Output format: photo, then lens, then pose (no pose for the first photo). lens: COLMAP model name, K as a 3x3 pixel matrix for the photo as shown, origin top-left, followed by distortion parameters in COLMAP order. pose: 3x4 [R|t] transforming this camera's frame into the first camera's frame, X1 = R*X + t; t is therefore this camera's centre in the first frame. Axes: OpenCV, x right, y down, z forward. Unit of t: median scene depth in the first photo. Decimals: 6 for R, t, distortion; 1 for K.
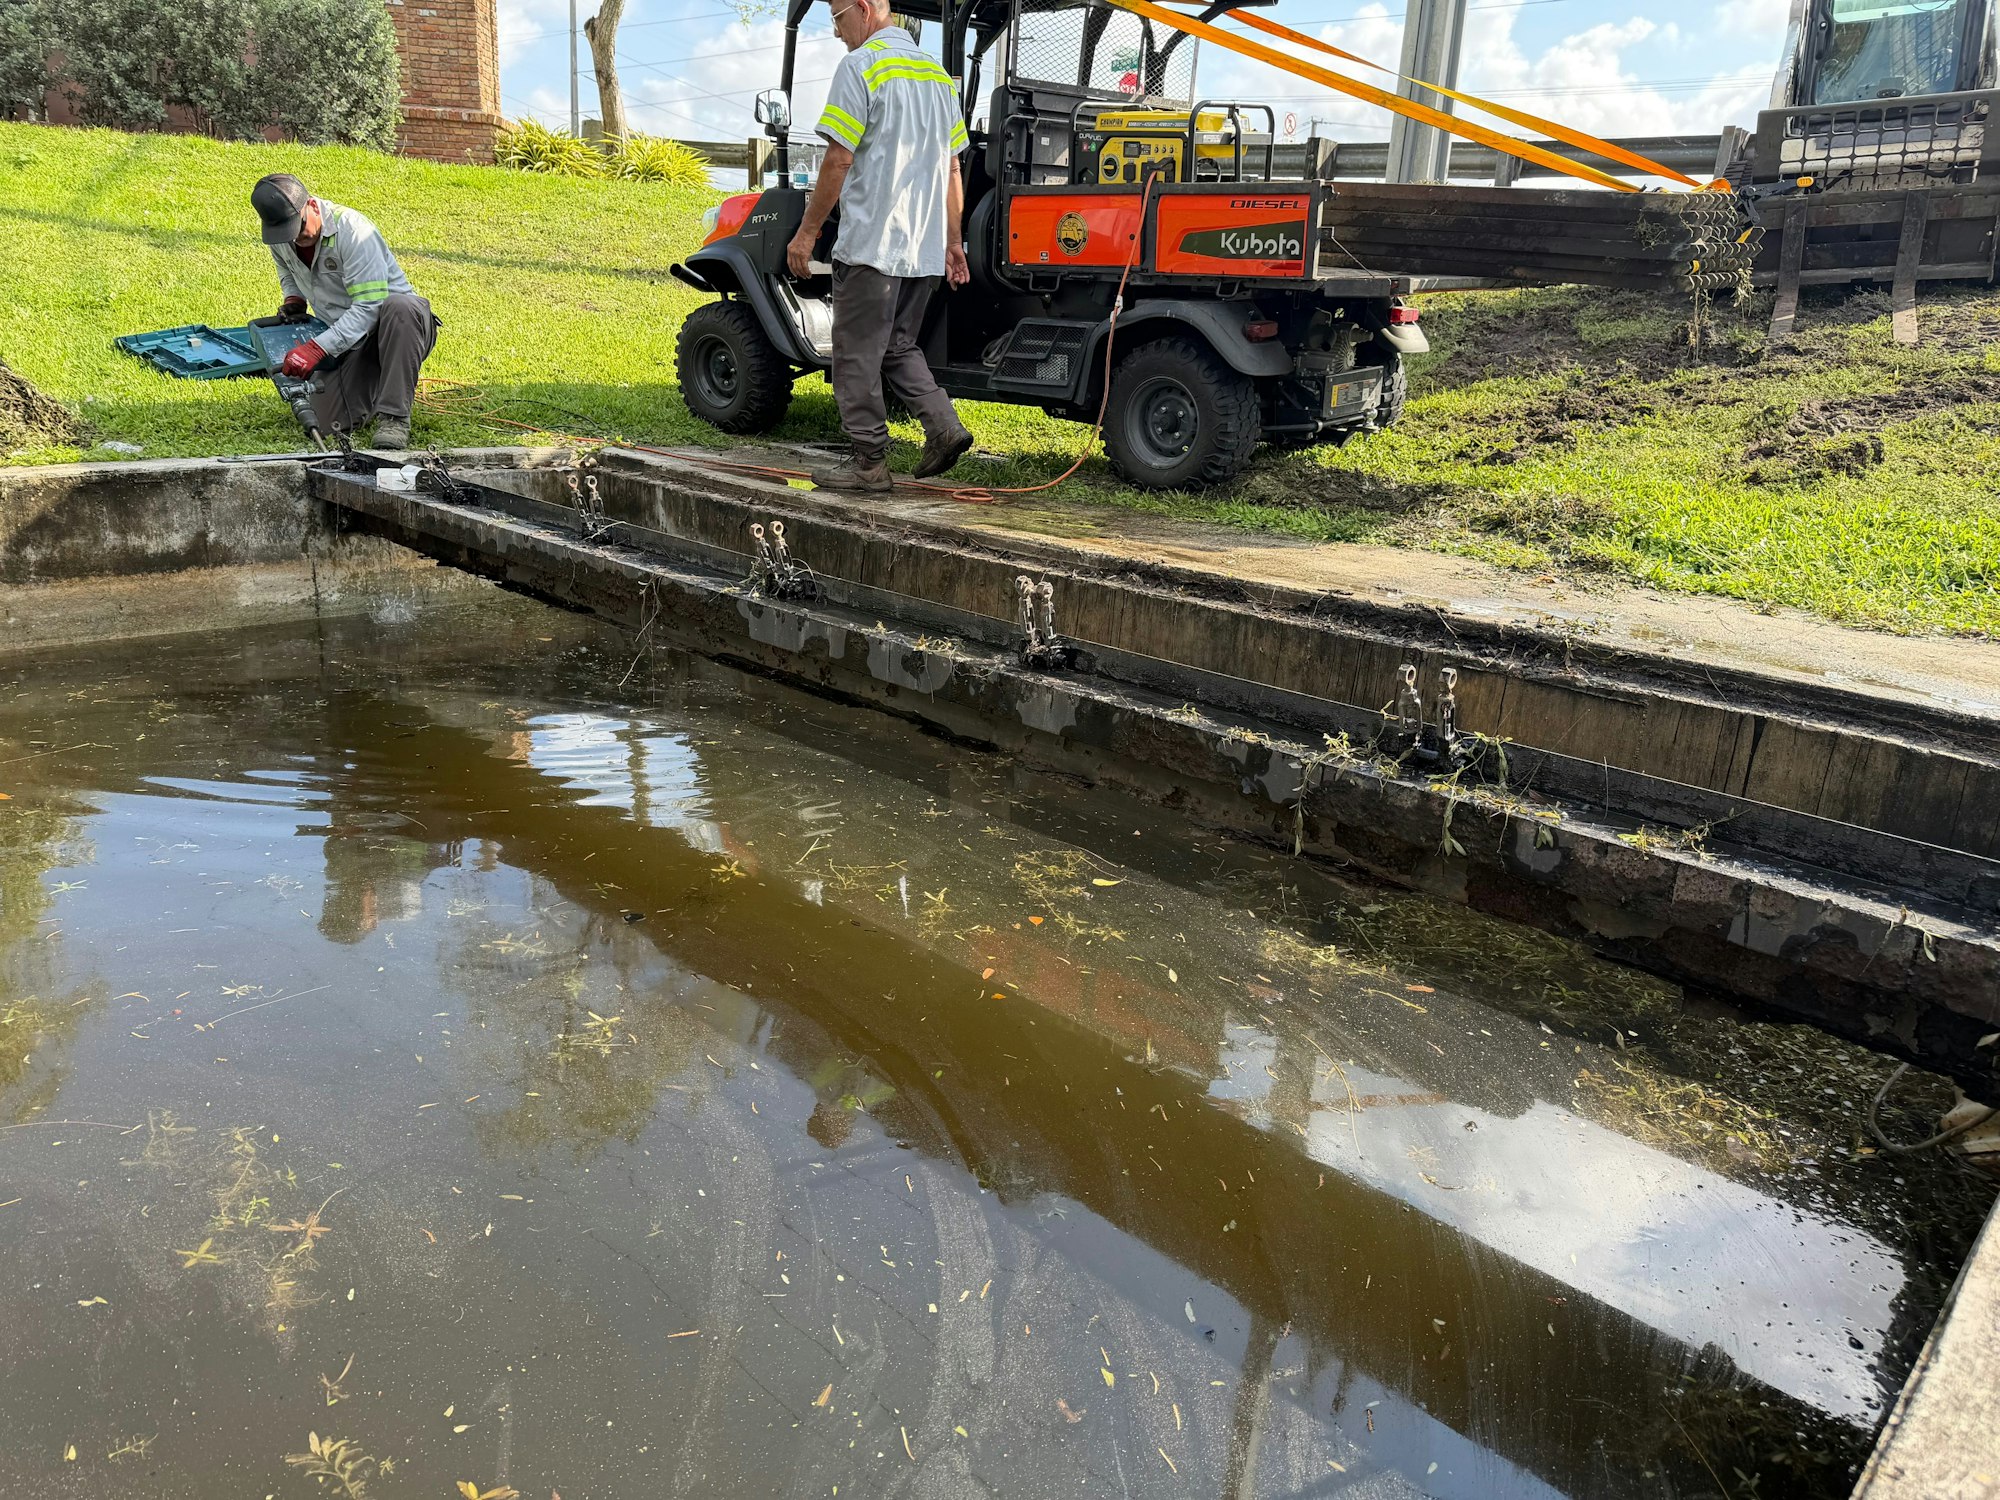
lens RADIAL K [[1393.5, 0, 1000.0], [0, 1393.5, 750.0], [0, 0, 1]] dist [0.038789, -0.051386]
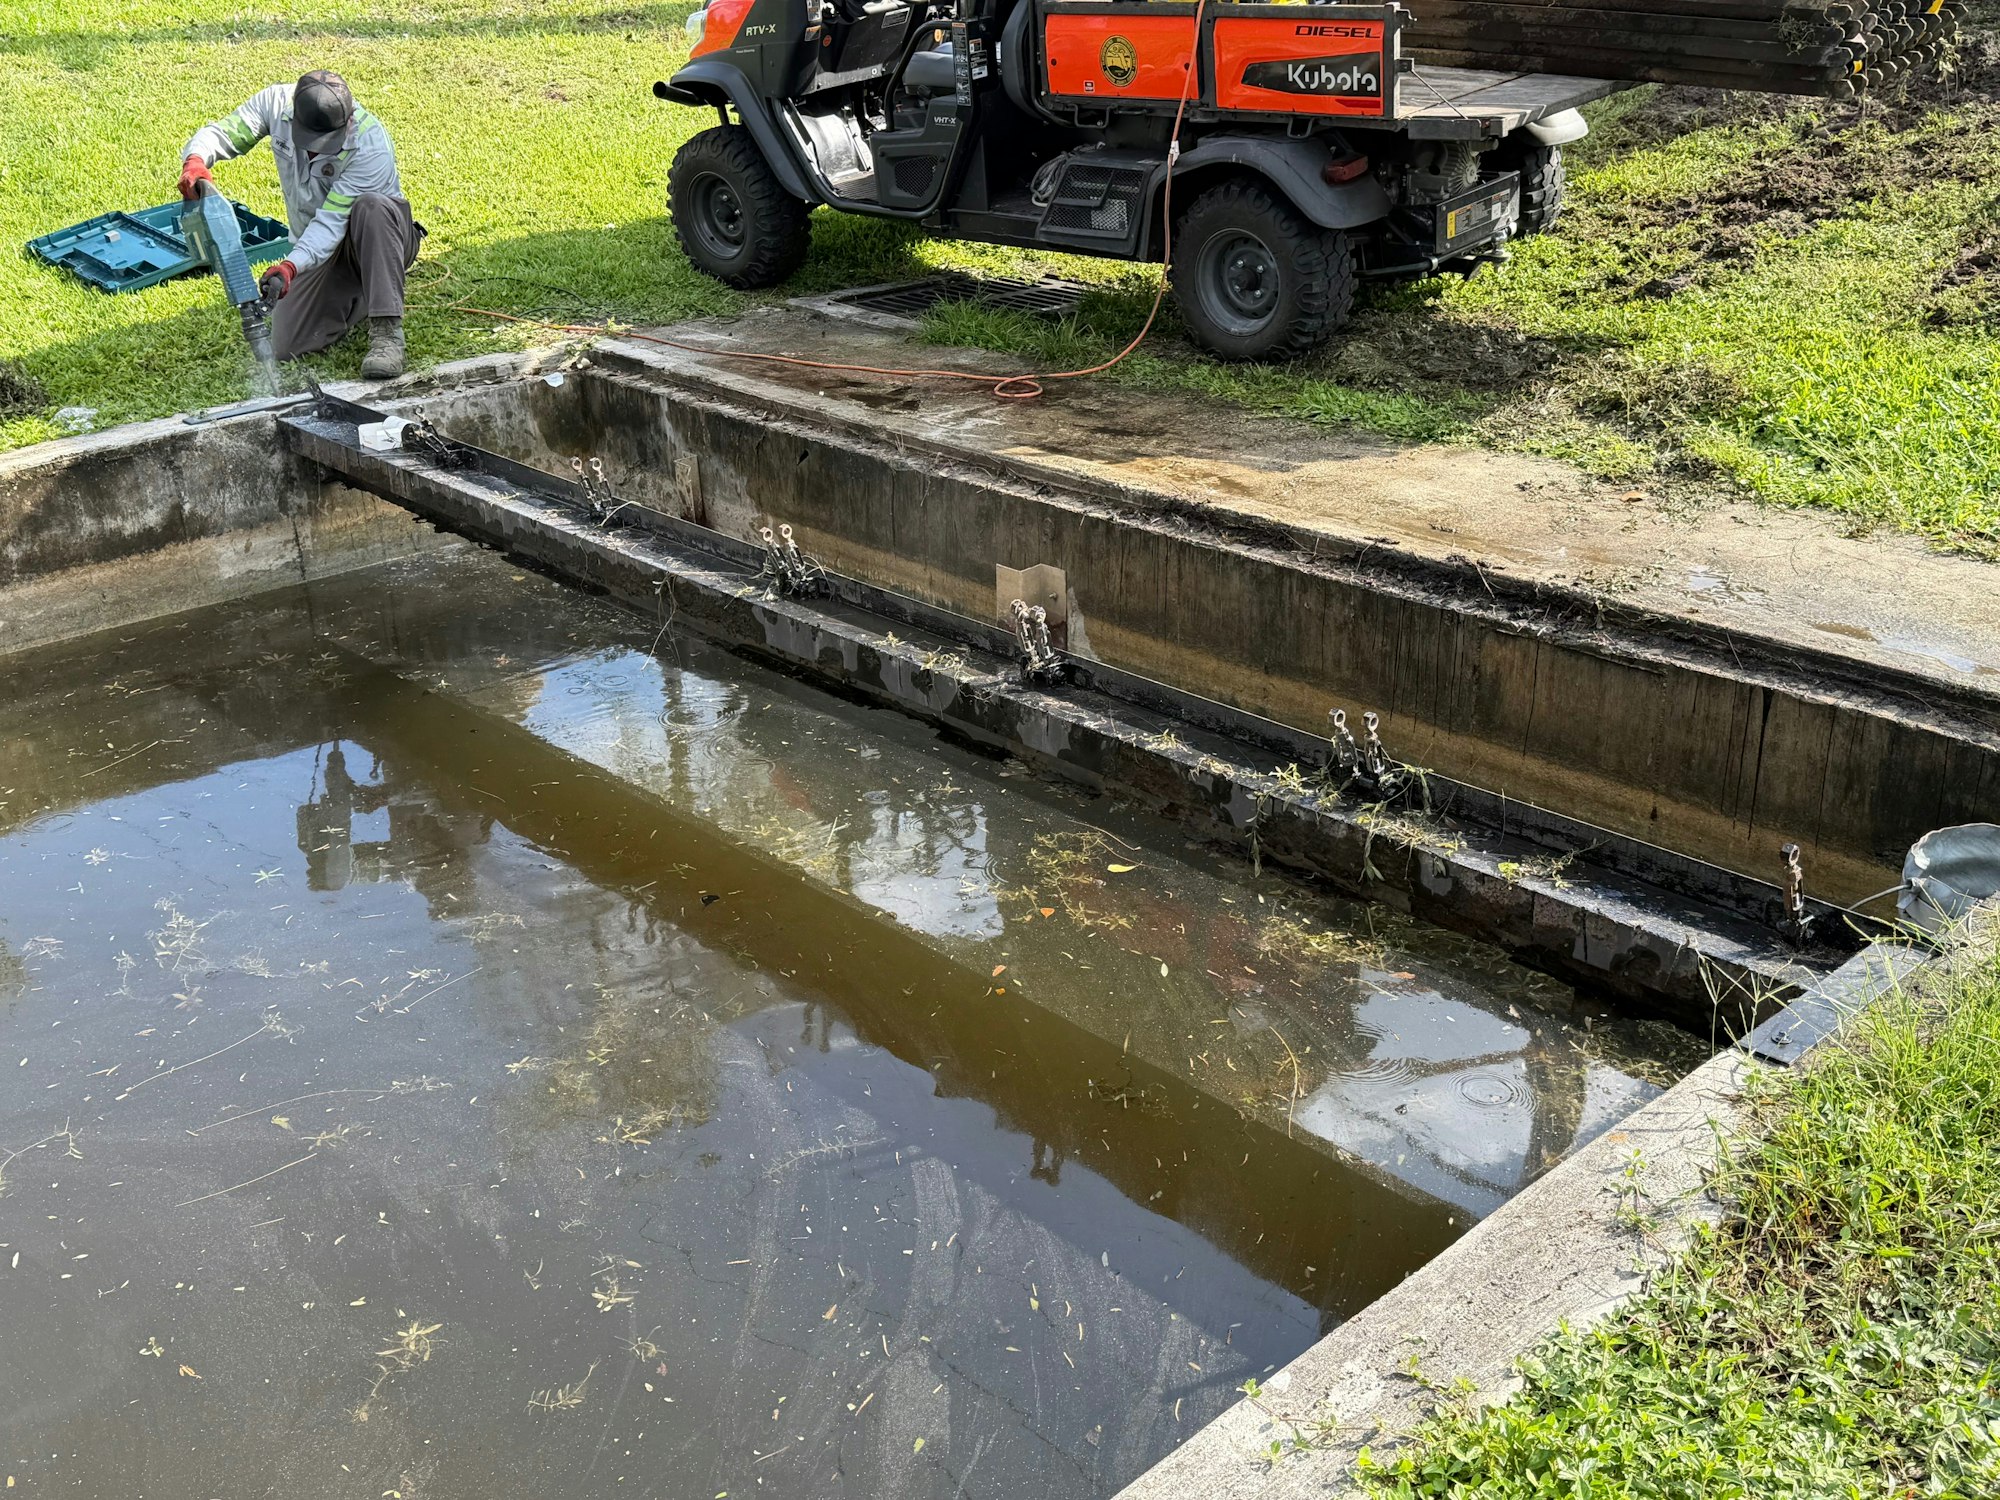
lens RADIAL K [[2011.6, 0, 1000.0], [0, 2011.6, 750.0], [0, 0, 1]] dist [0.191419, -0.421421]
pose [[0.994013, -0.055239, -0.094271, 0.083242], [0.064818, 0.992695, 0.101765, -0.100092], [0.087961, -0.107266, 0.990332, -0.300333]]
